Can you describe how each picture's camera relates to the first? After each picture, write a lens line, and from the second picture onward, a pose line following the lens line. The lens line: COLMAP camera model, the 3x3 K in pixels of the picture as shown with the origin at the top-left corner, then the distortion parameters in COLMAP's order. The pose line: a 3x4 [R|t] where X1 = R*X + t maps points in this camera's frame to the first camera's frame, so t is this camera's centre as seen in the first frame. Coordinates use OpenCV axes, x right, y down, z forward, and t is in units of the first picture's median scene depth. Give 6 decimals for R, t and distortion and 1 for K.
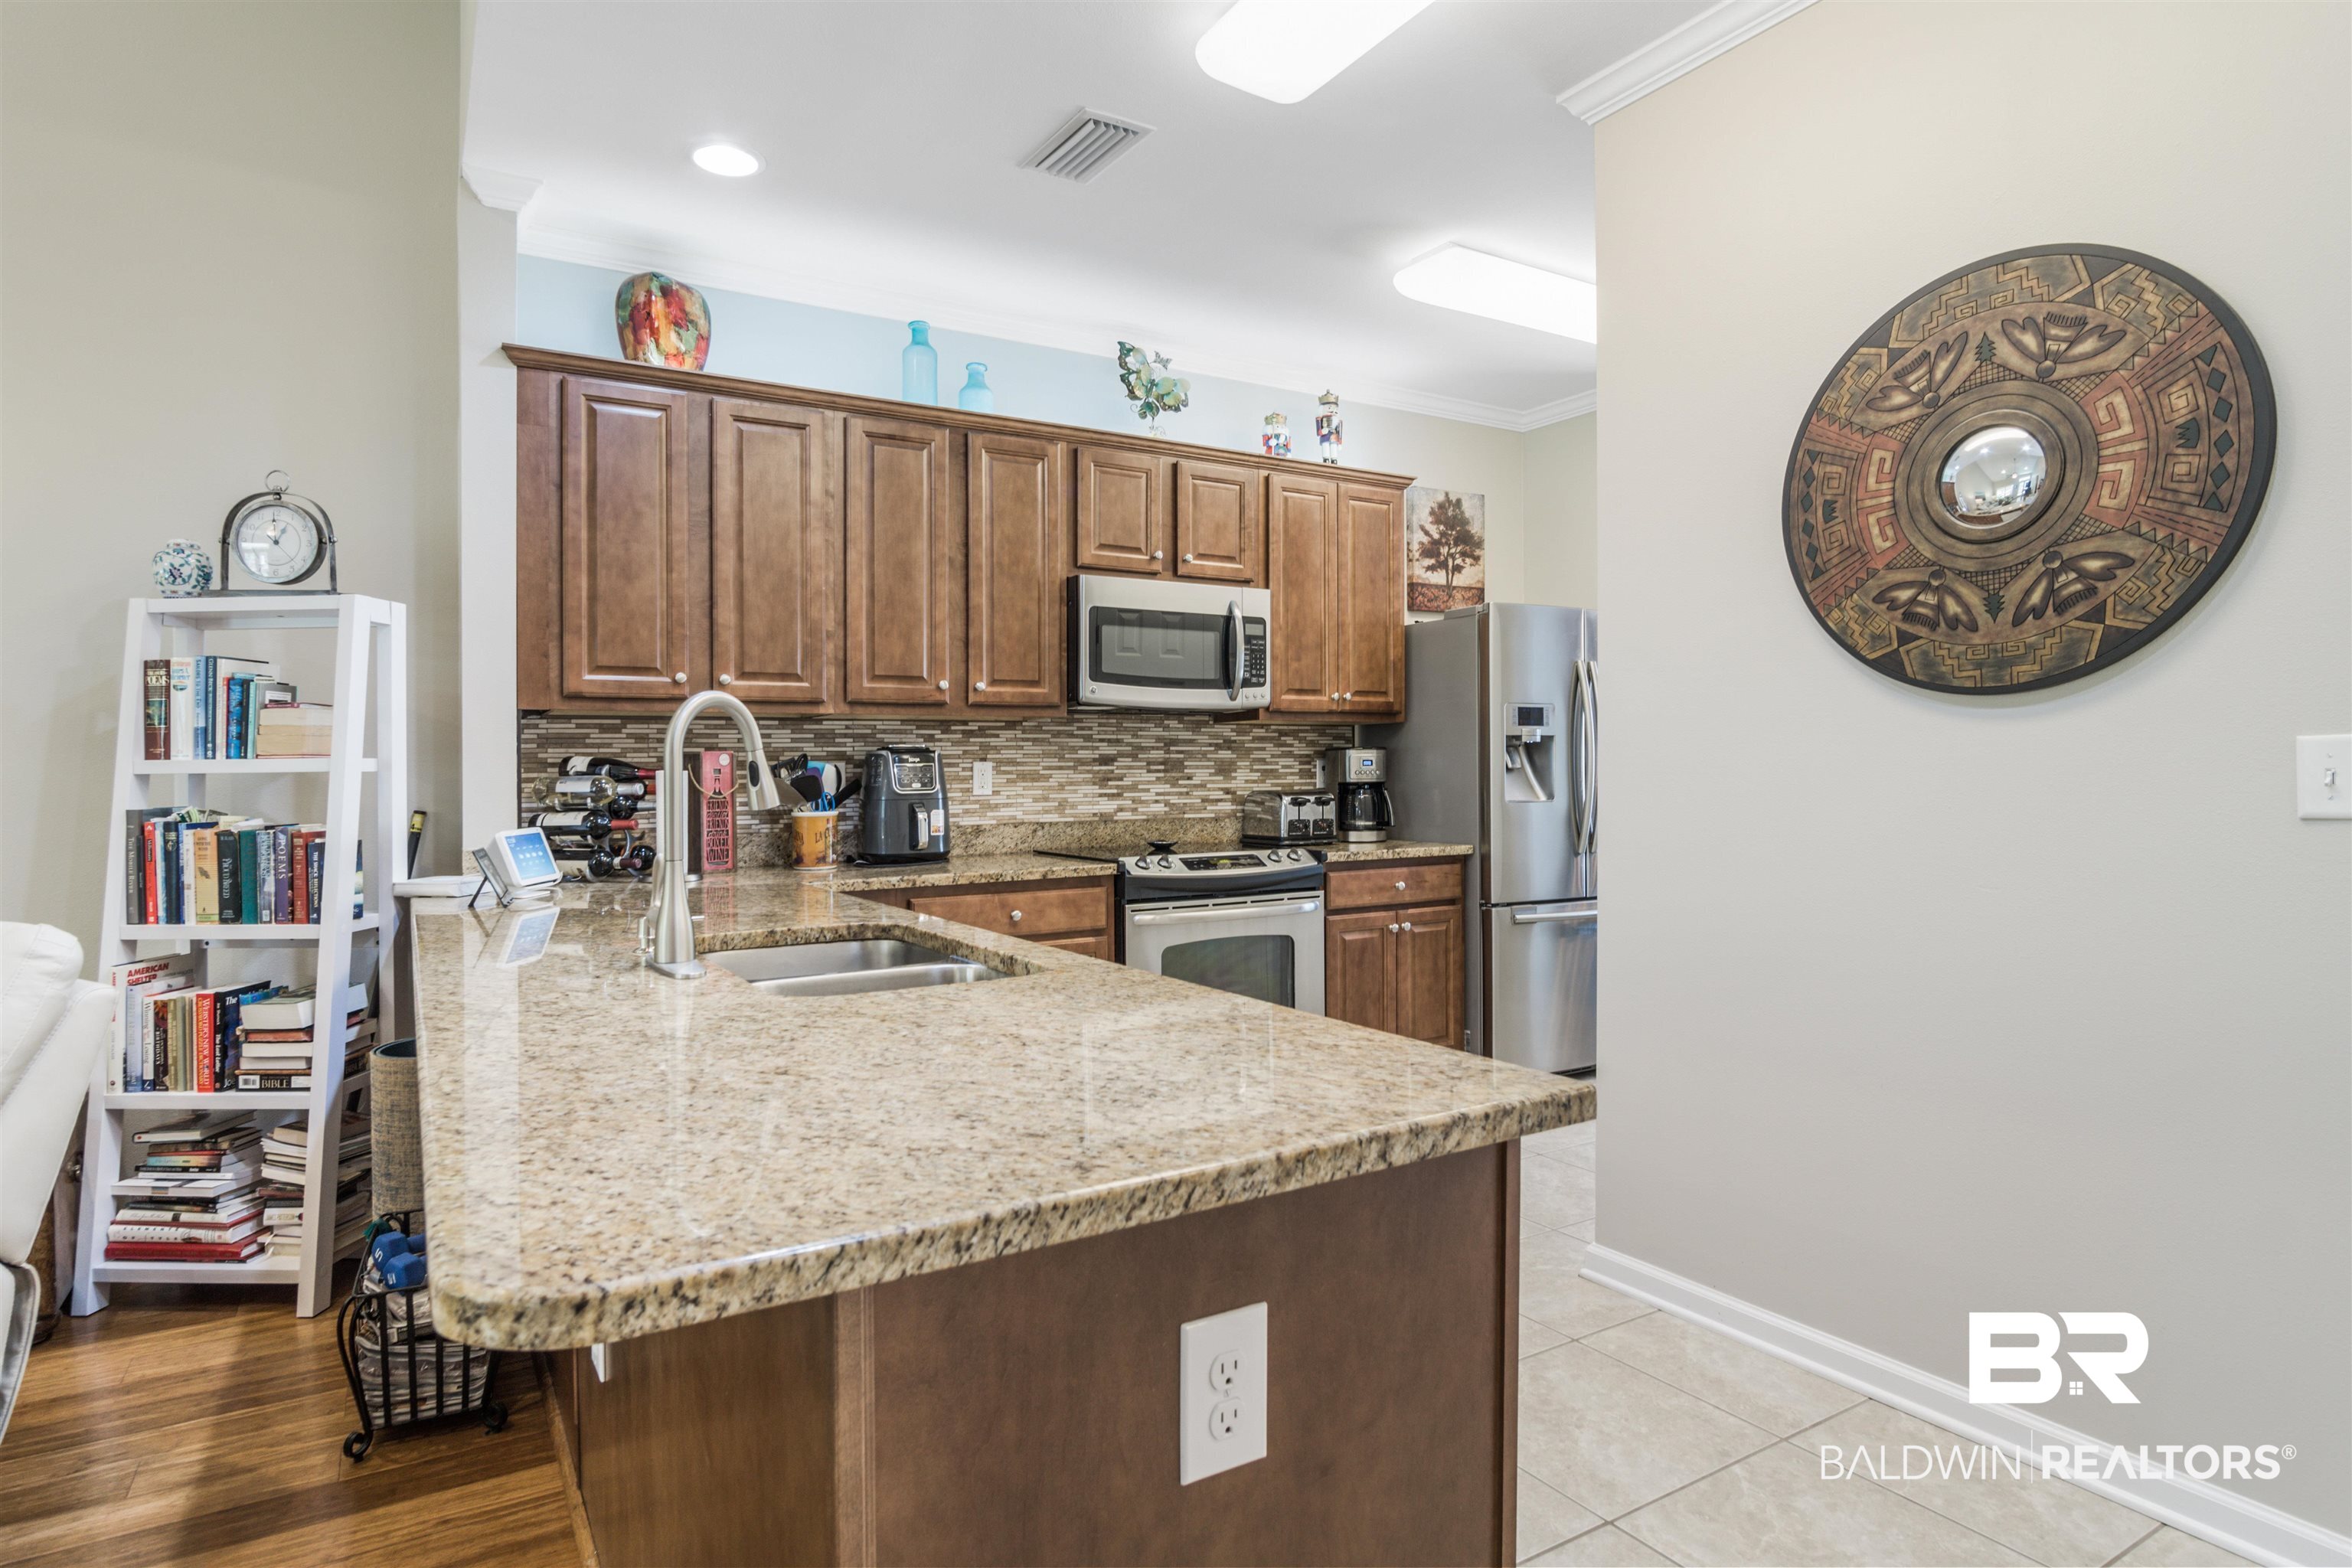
lens RADIAL K [[1246.4, 0, 1141.6], [0, 1246.4, 769.2], [0, 0, 1]] dist [-0.011986, 0.000624]
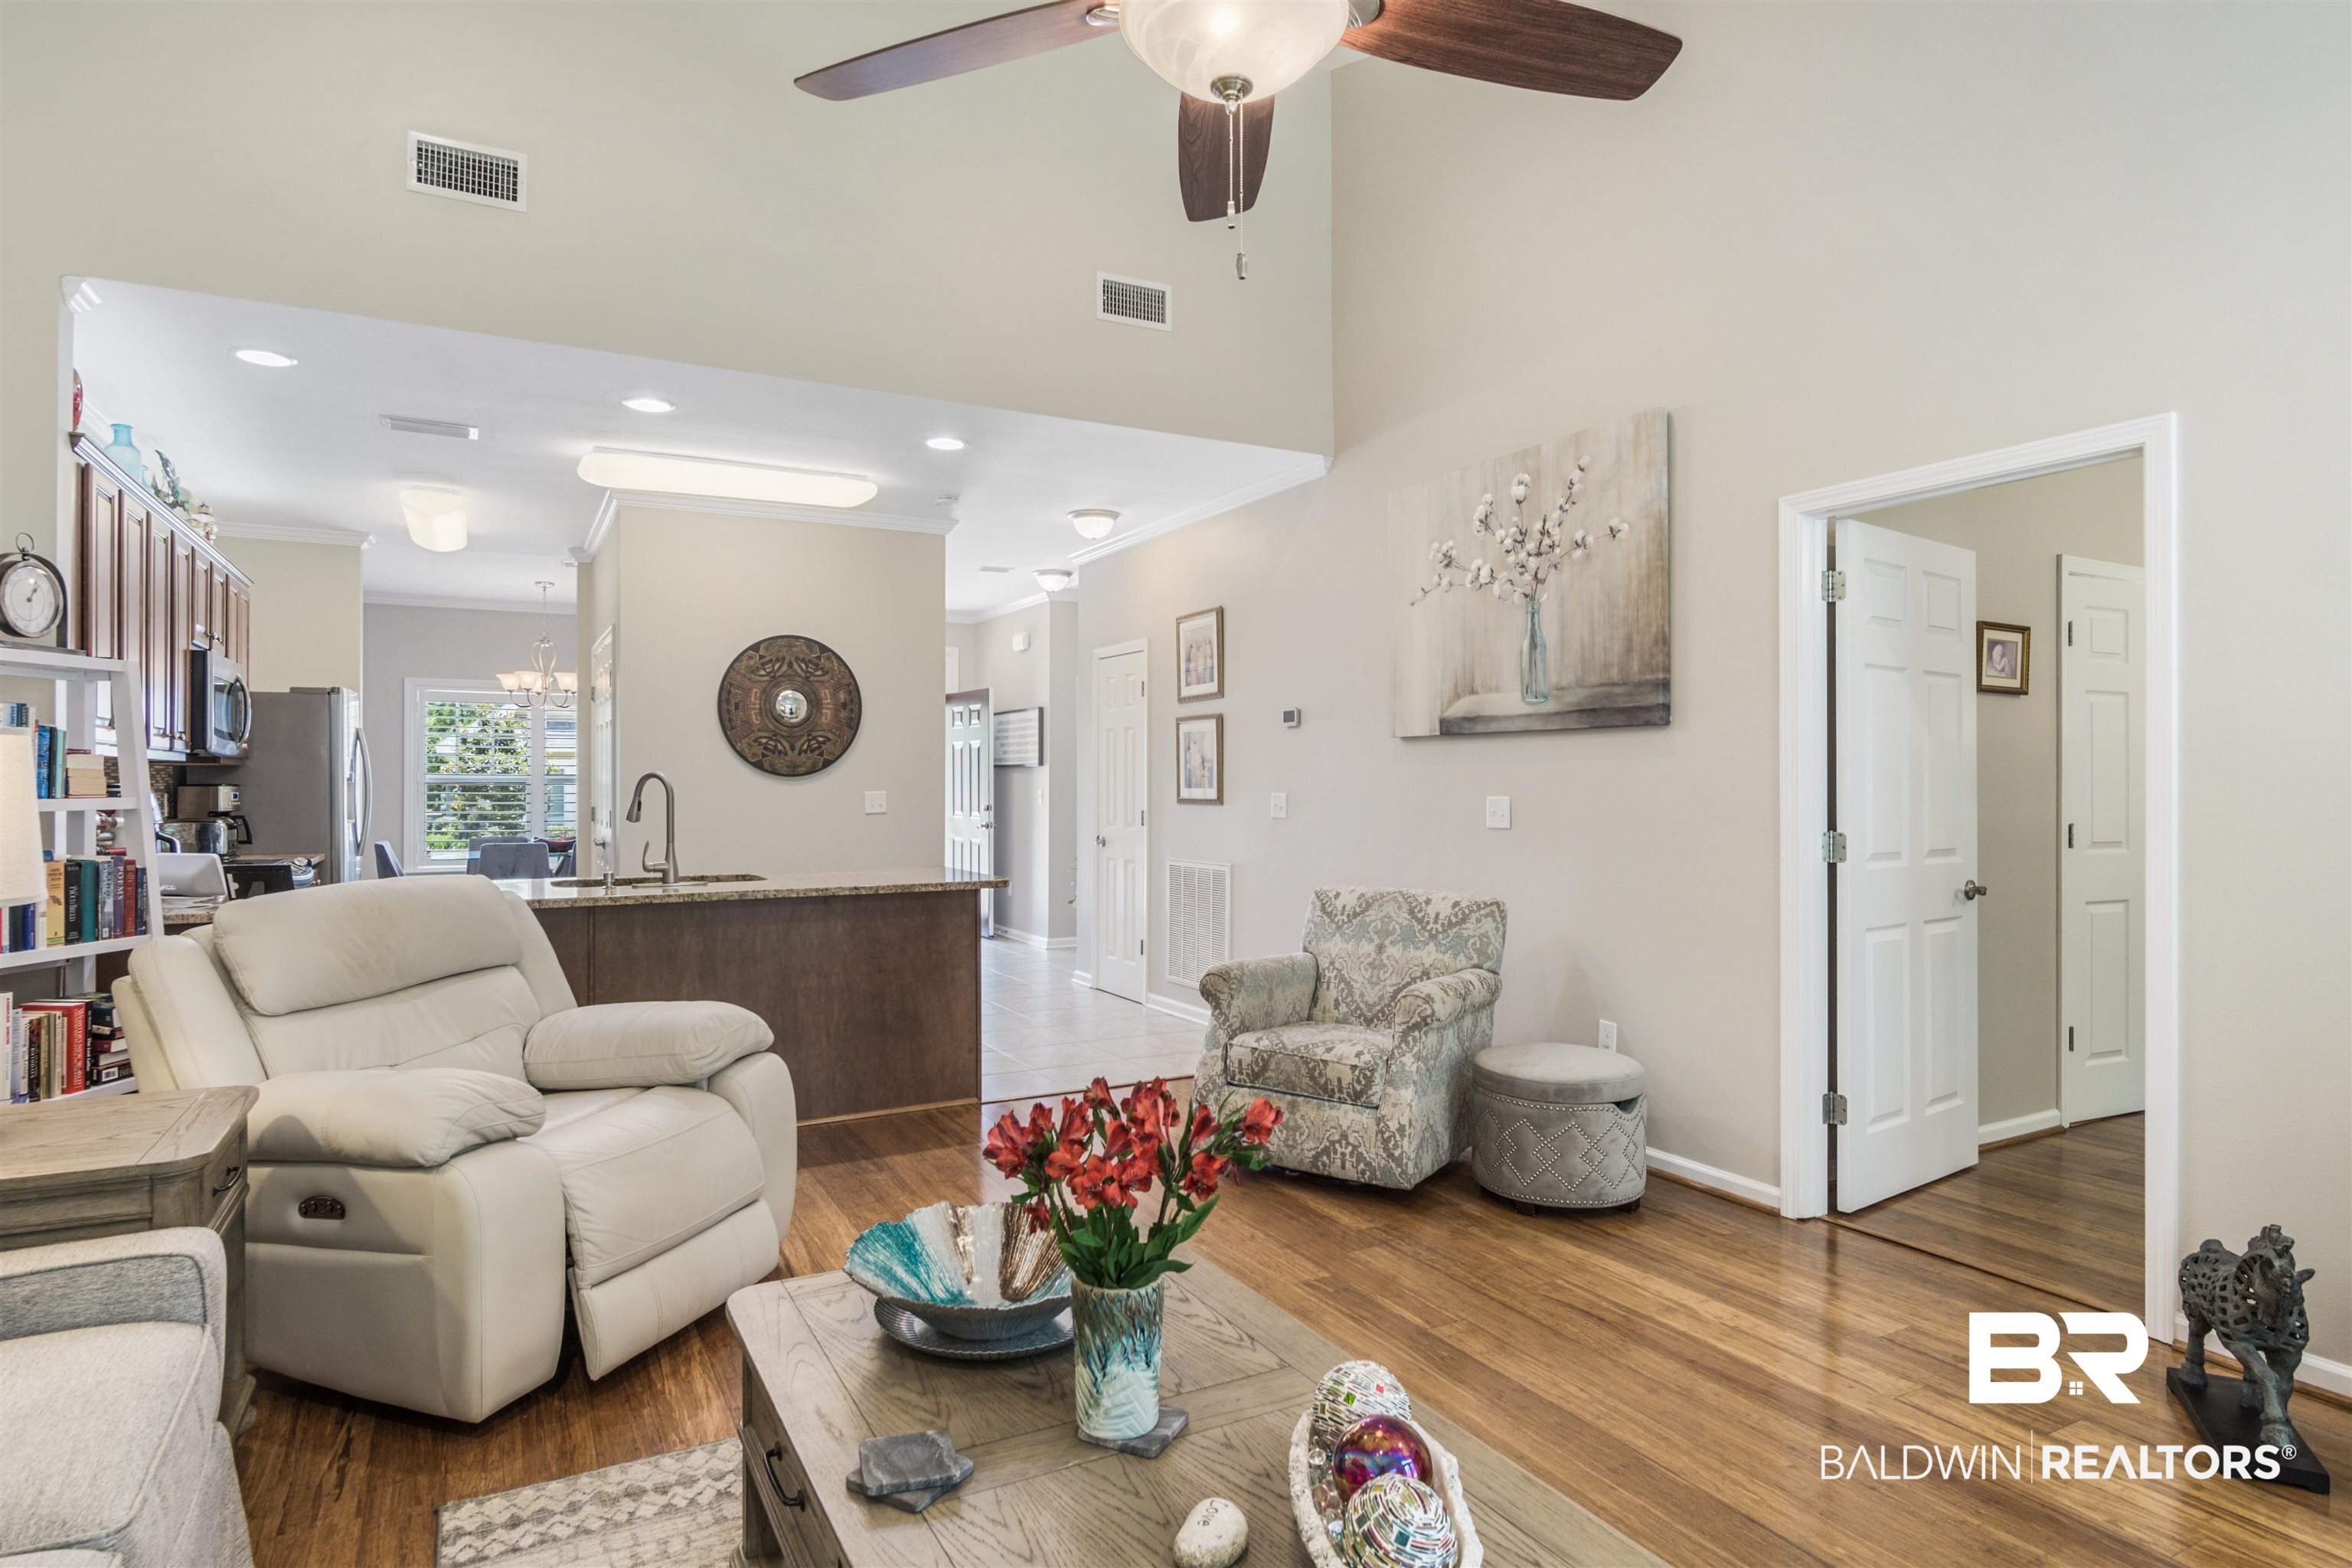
lens RADIAL K [[1294.3, 0, 1176.0], [0, 1294.3, 784.0], [0, 0, 1]] dist [-0.021100, -0.000191]
pose [[0.033476, 0.007922, 0.999408, -1.408071], [0.003198, 0.999963, -0.008033, -0.007015], [-0.999434, 0.003465, 0.033450, -0.037758]]
